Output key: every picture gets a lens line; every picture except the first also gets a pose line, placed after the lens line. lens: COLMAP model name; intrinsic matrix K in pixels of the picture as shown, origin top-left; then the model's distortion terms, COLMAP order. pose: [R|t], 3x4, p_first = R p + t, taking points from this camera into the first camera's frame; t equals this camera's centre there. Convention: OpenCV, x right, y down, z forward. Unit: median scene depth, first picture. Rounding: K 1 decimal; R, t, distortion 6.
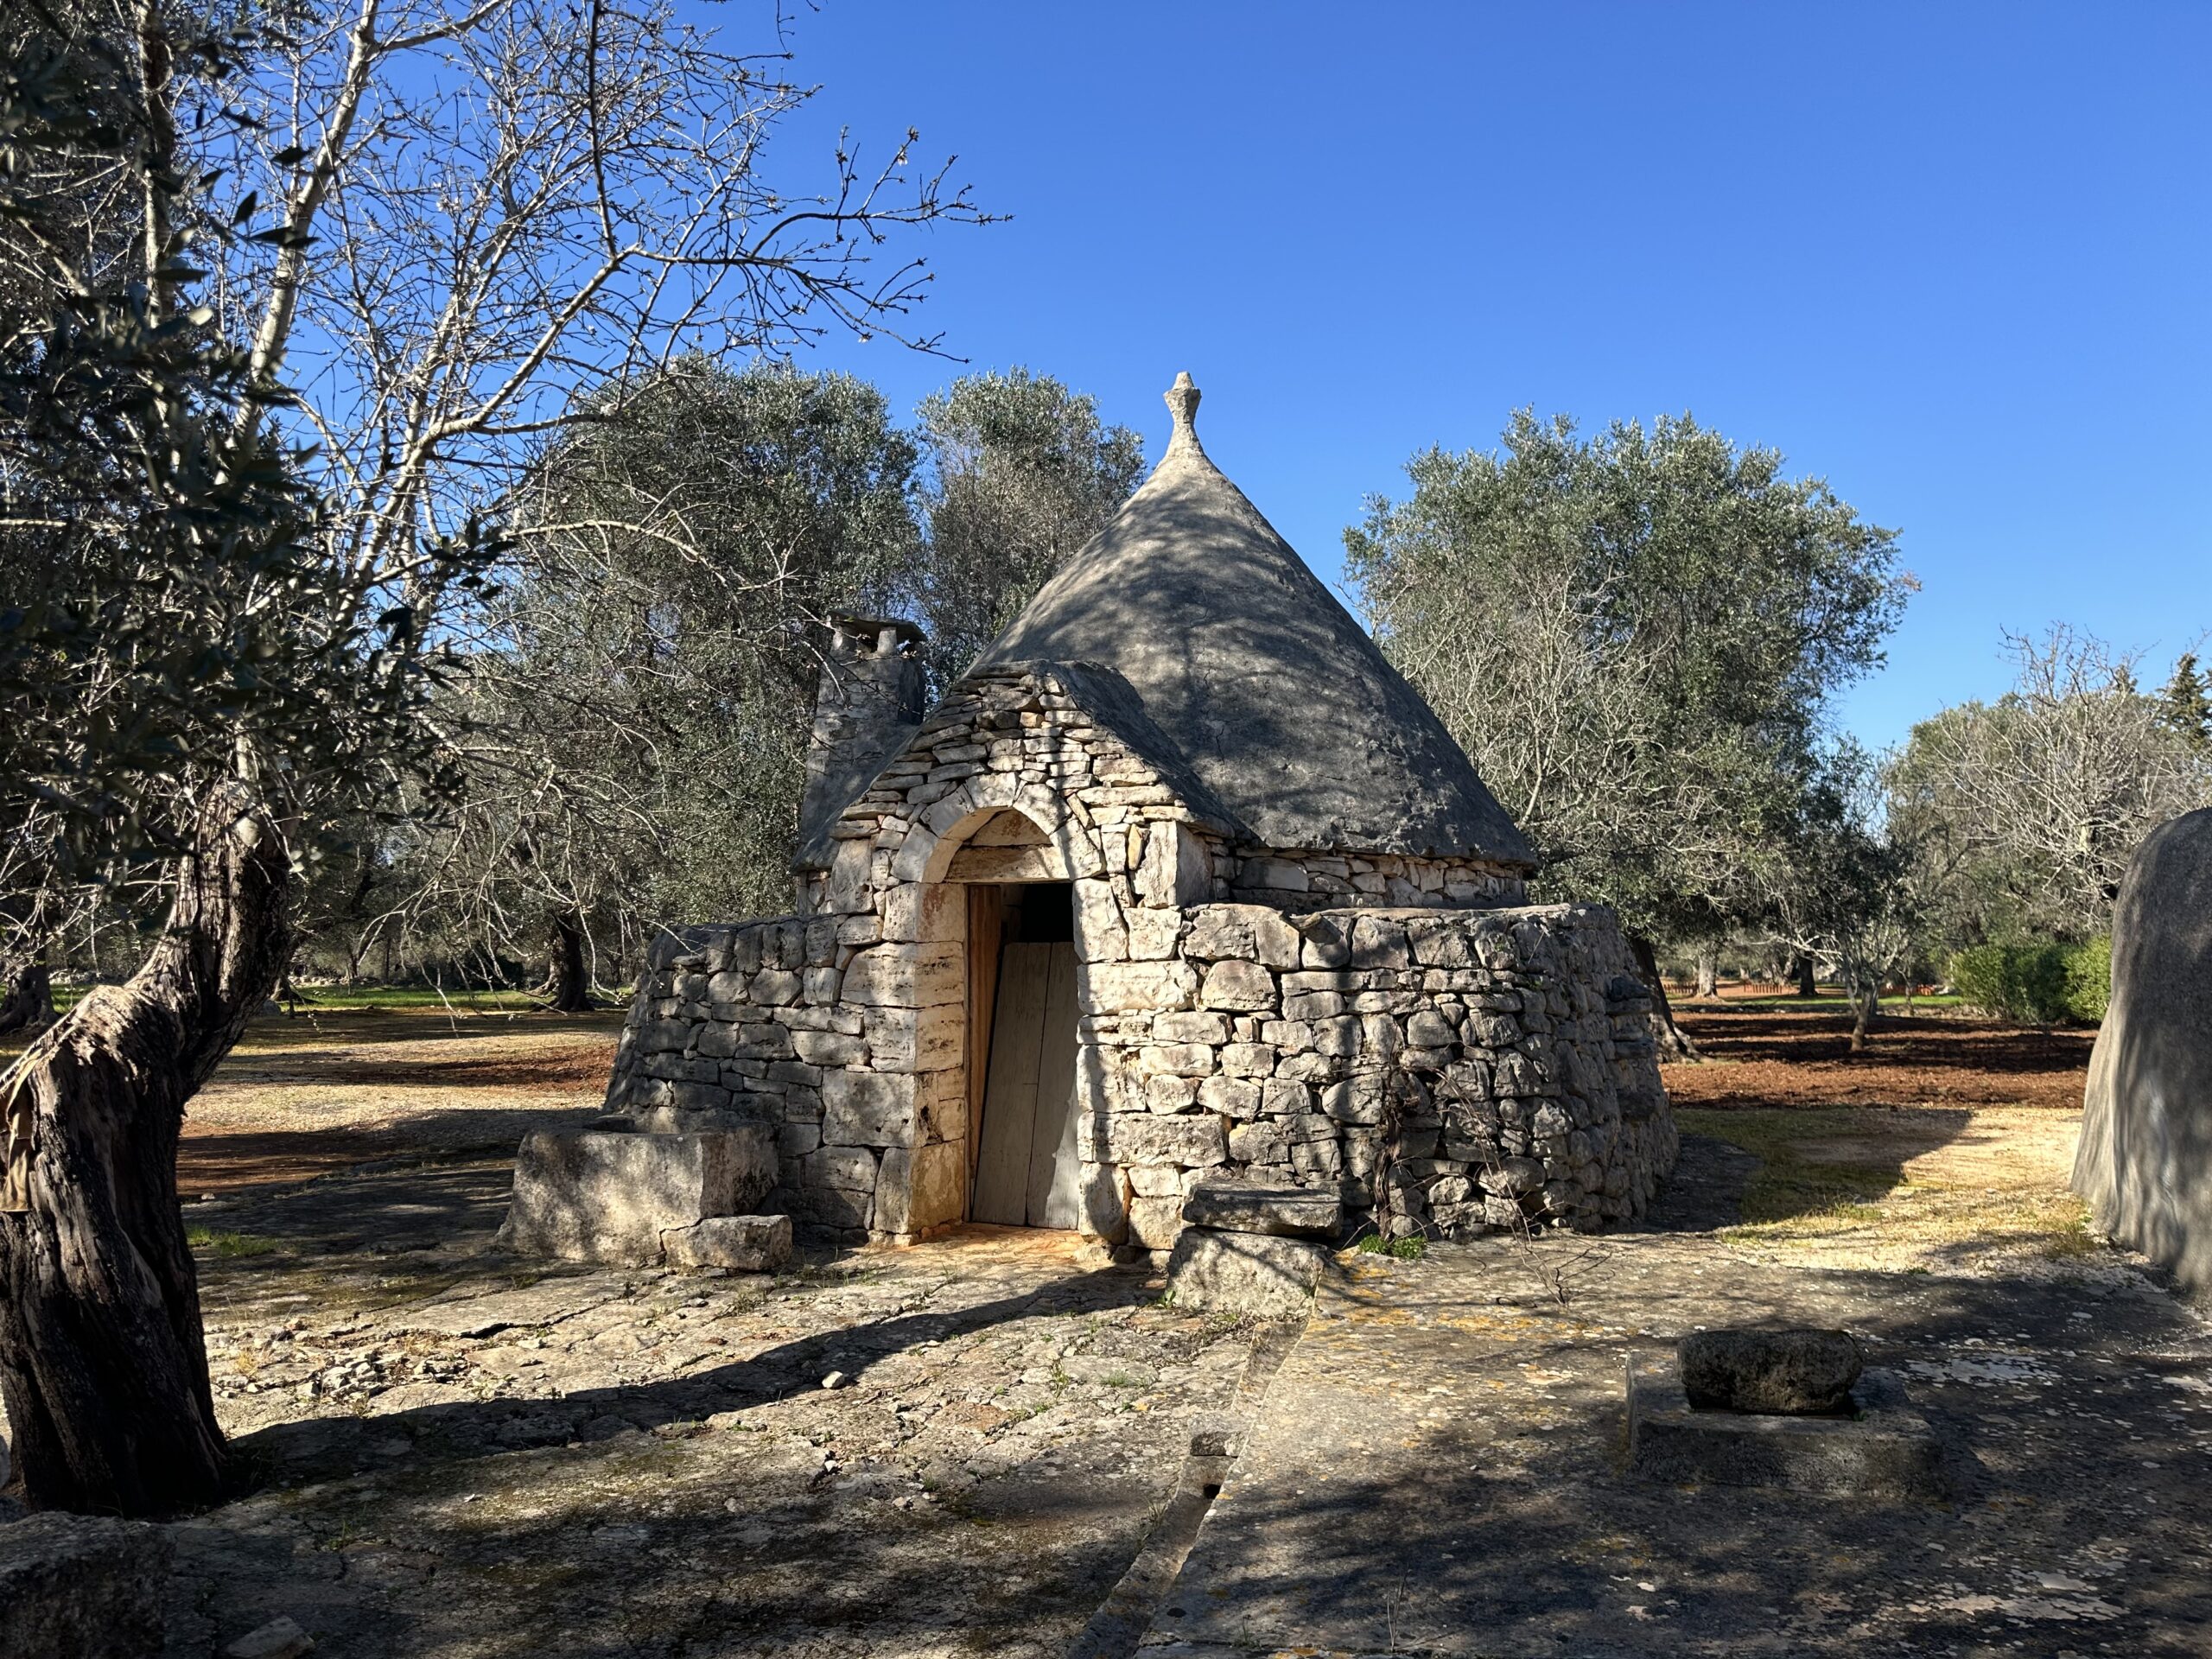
lens RADIAL K [[1541.6, 0, 1082.4], [0, 1541.6, 834.4], [0, 0, 1]] dist [0.091906, -0.110337]
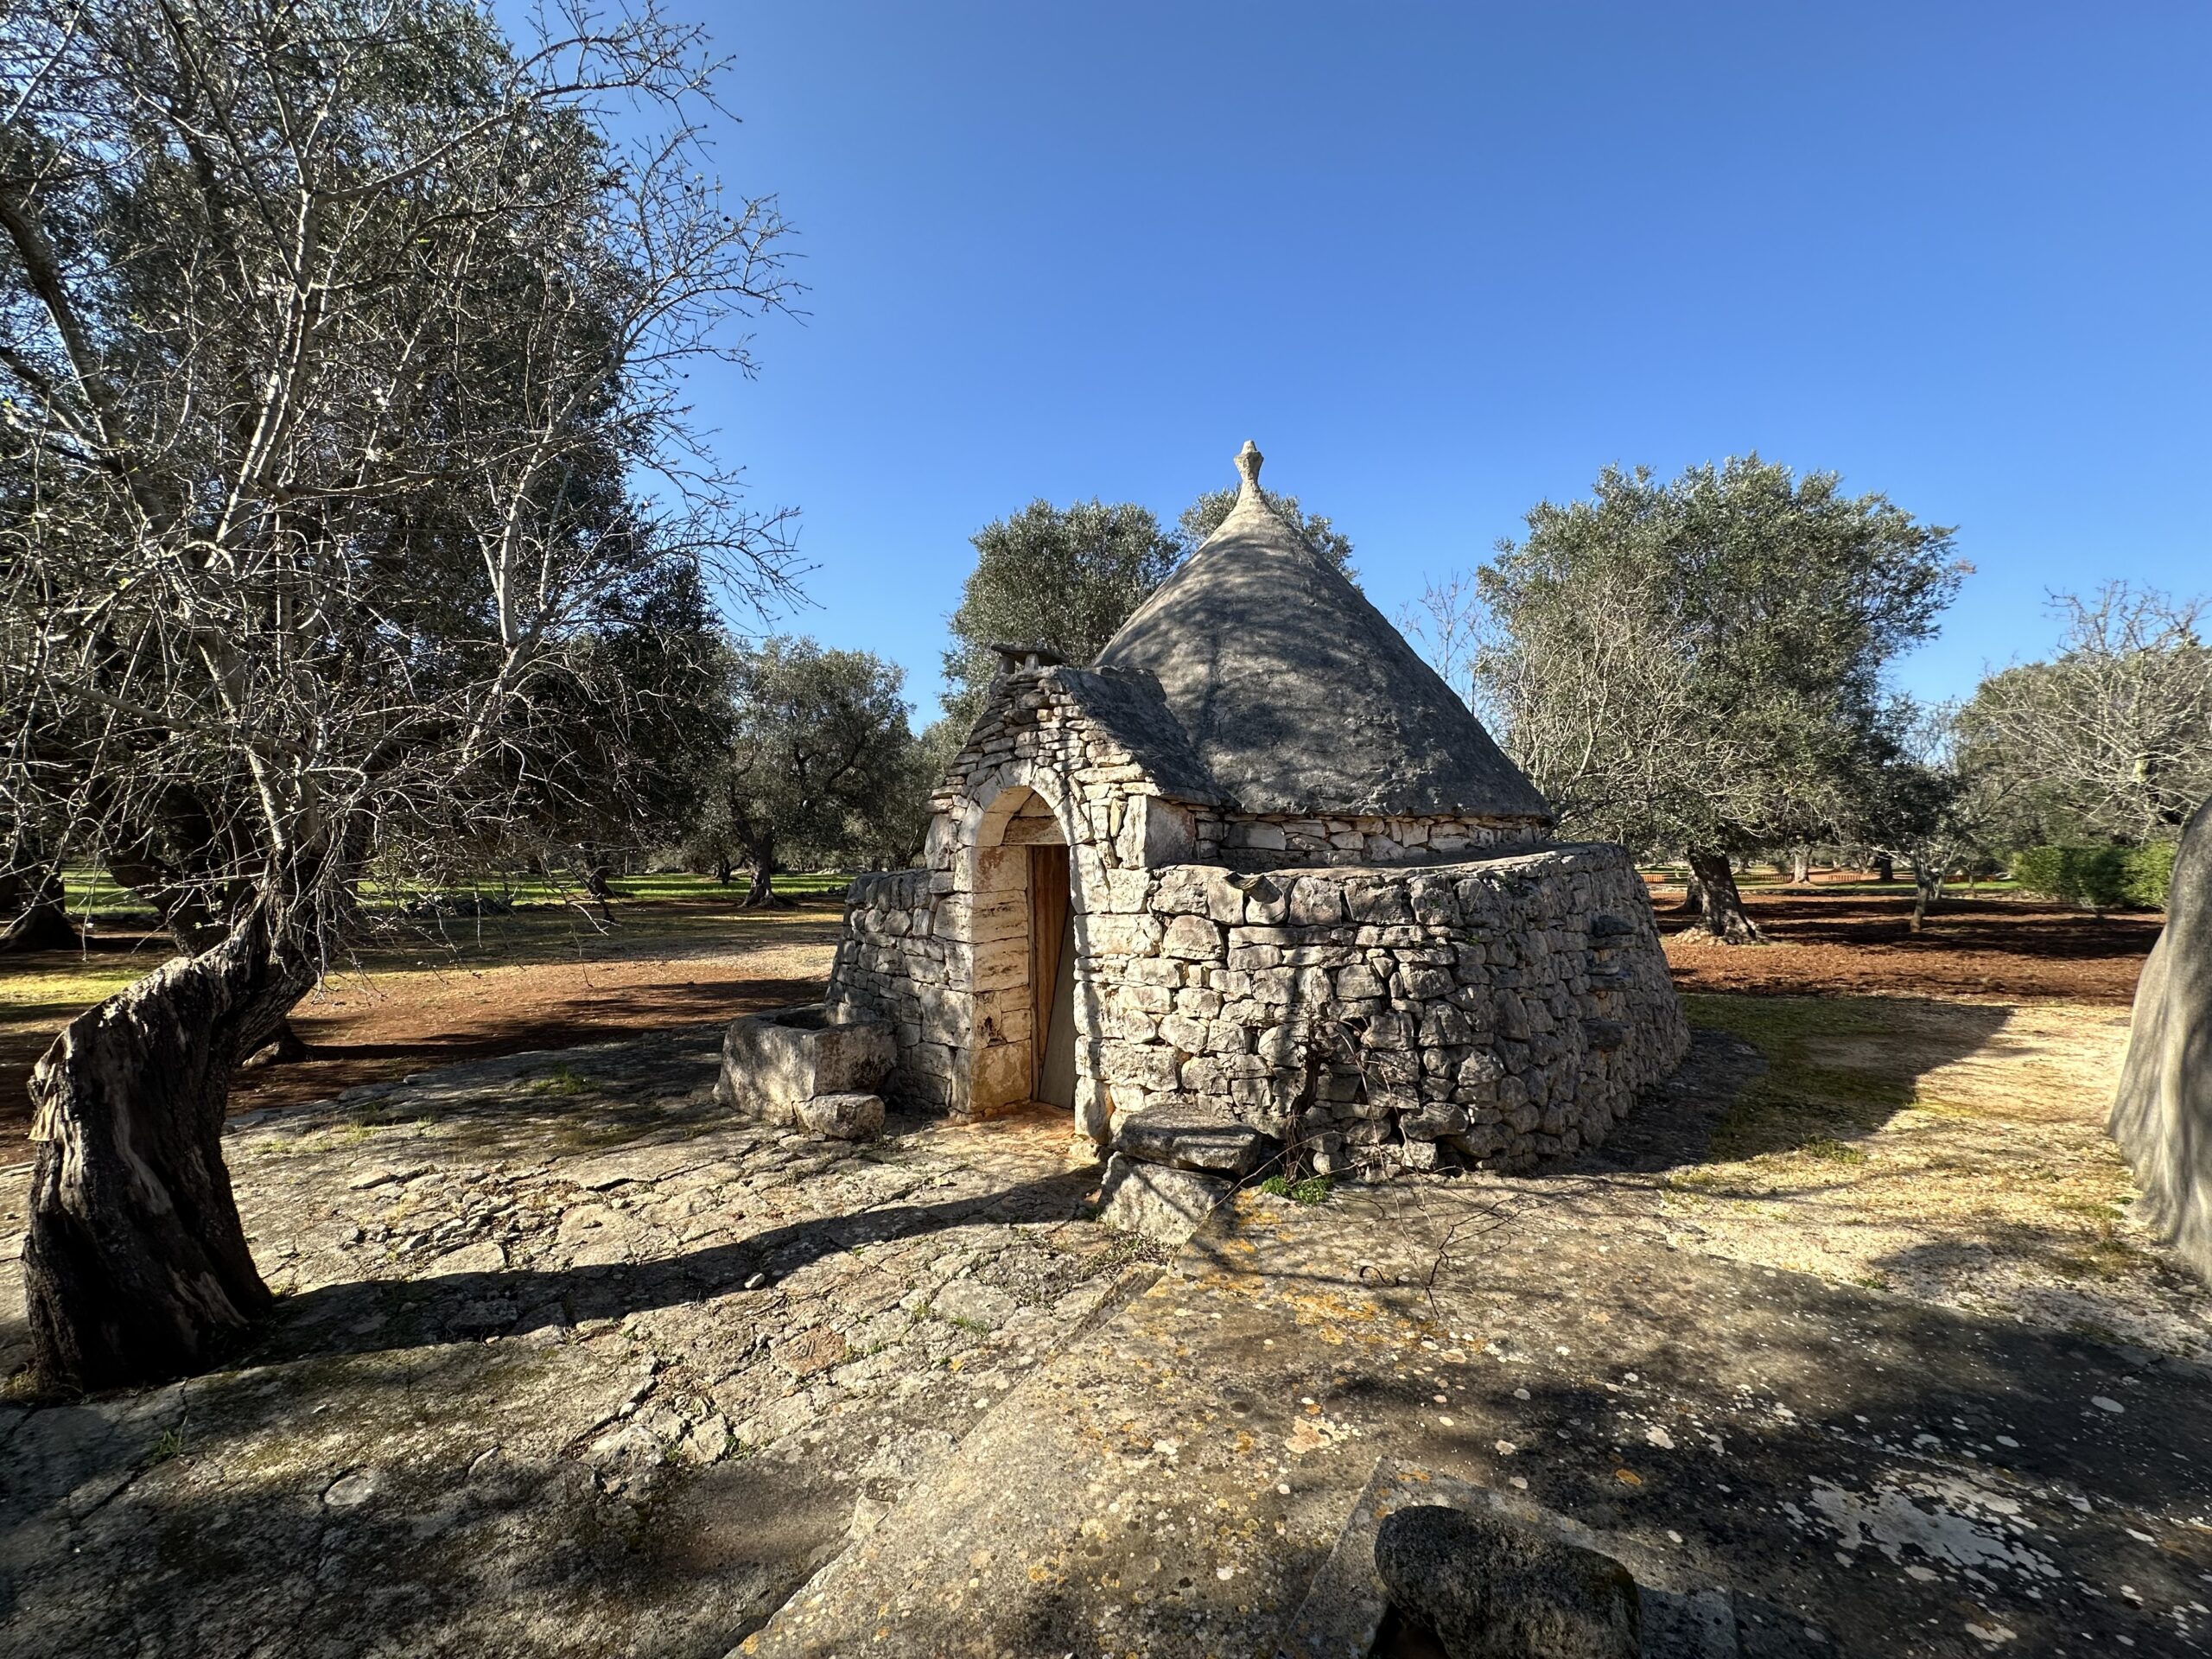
lens RADIAL K [[877.4, 0, 1103.9], [0, 877.4, 826.7], [0, 0, 1]] dist [-0.001838, 0.000447]
pose [[0.954307, -0.017414, -0.298320, 0.226288], [0.031318, 0.998631, 0.041890, -0.013568], [0.297182, -0.049319, 0.953546, 0.346424]]
